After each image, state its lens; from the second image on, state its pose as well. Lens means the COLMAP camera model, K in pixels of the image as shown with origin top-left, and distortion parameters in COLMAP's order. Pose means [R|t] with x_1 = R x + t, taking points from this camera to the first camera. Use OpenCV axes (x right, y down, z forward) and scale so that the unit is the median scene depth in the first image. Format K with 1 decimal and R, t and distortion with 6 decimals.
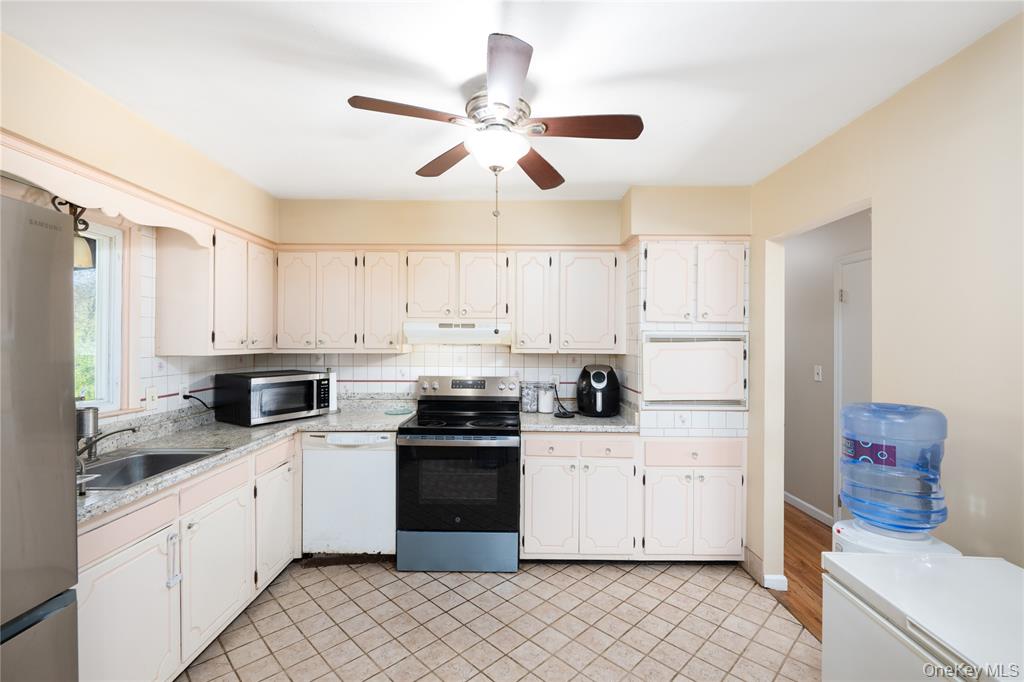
lens RADIAL K [[455.9, 0, 511.2], [0, 455.9, 344.1], [0, 0, 1]] dist [0.000293, 0.000228]
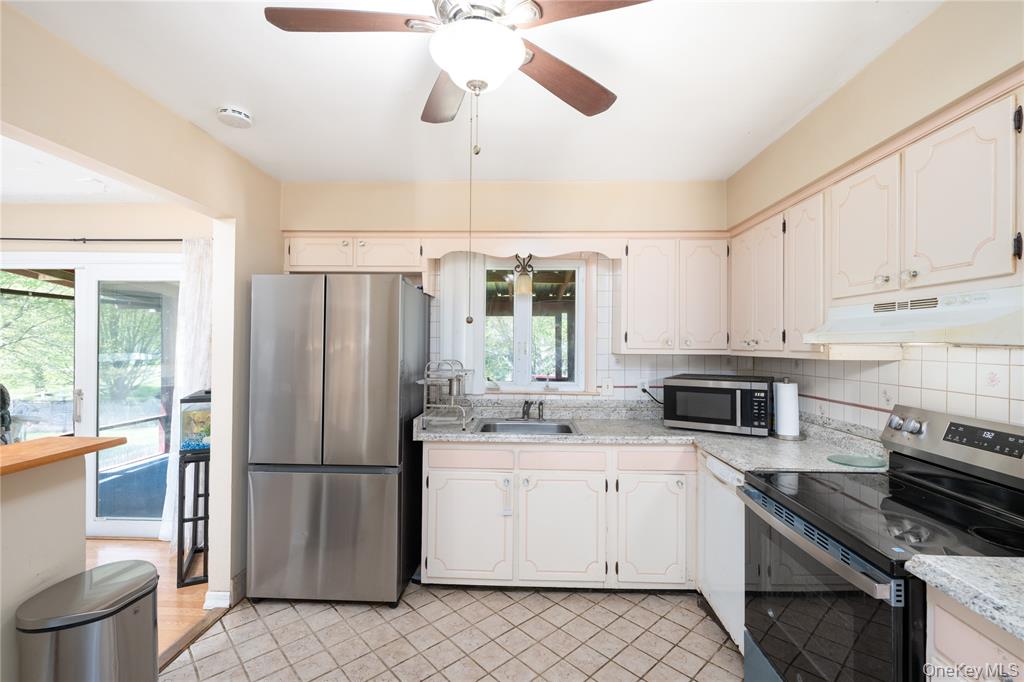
lens RADIAL K [[455.9, 0, 511.2], [0, 455.9, 344.1], [0, 0, 1]] dist [0.000293, 0.000228]
pose [[-0.035653, -0.002622, -0.999361, 0.384903], [-0.009283, 0.999954, -0.002292, 0.005075], [0.999321, 0.009196, -0.035676, 0.626322]]
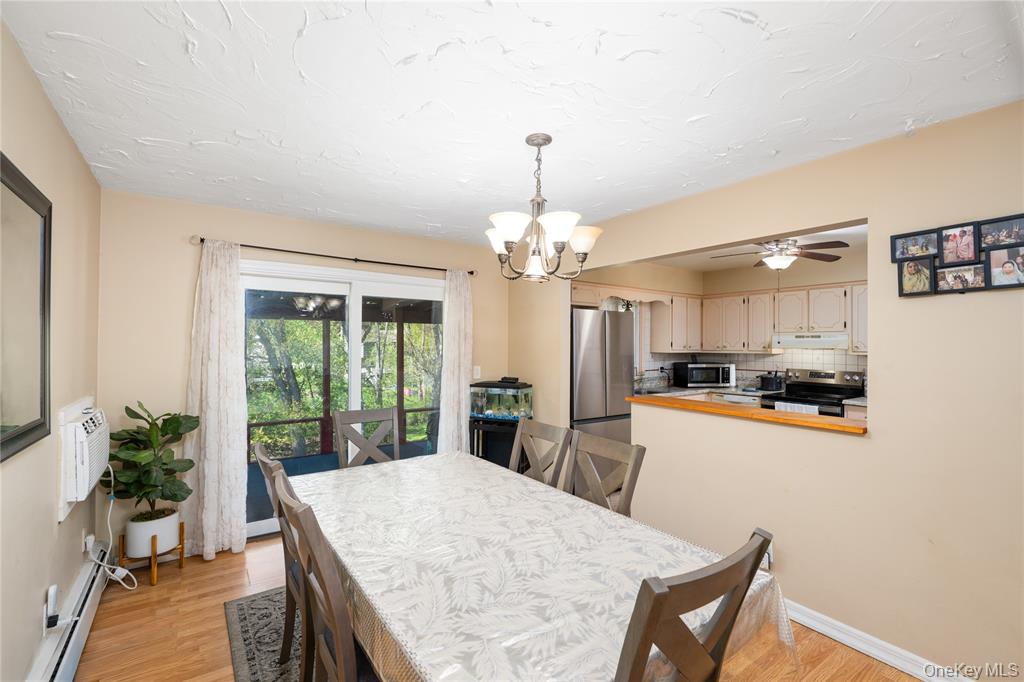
lens RADIAL K [[455.9, 0, 511.2], [0, 455.9, 344.1], [0, 0, 1]] dist [0.000293, 0.000228]
pose [[0.576949, -0.002971, -0.816775, 0.596344], [-0.005104, 0.999961, -0.007243, 0.001632], [0.816764, 0.008348, 0.576911, -0.773245]]
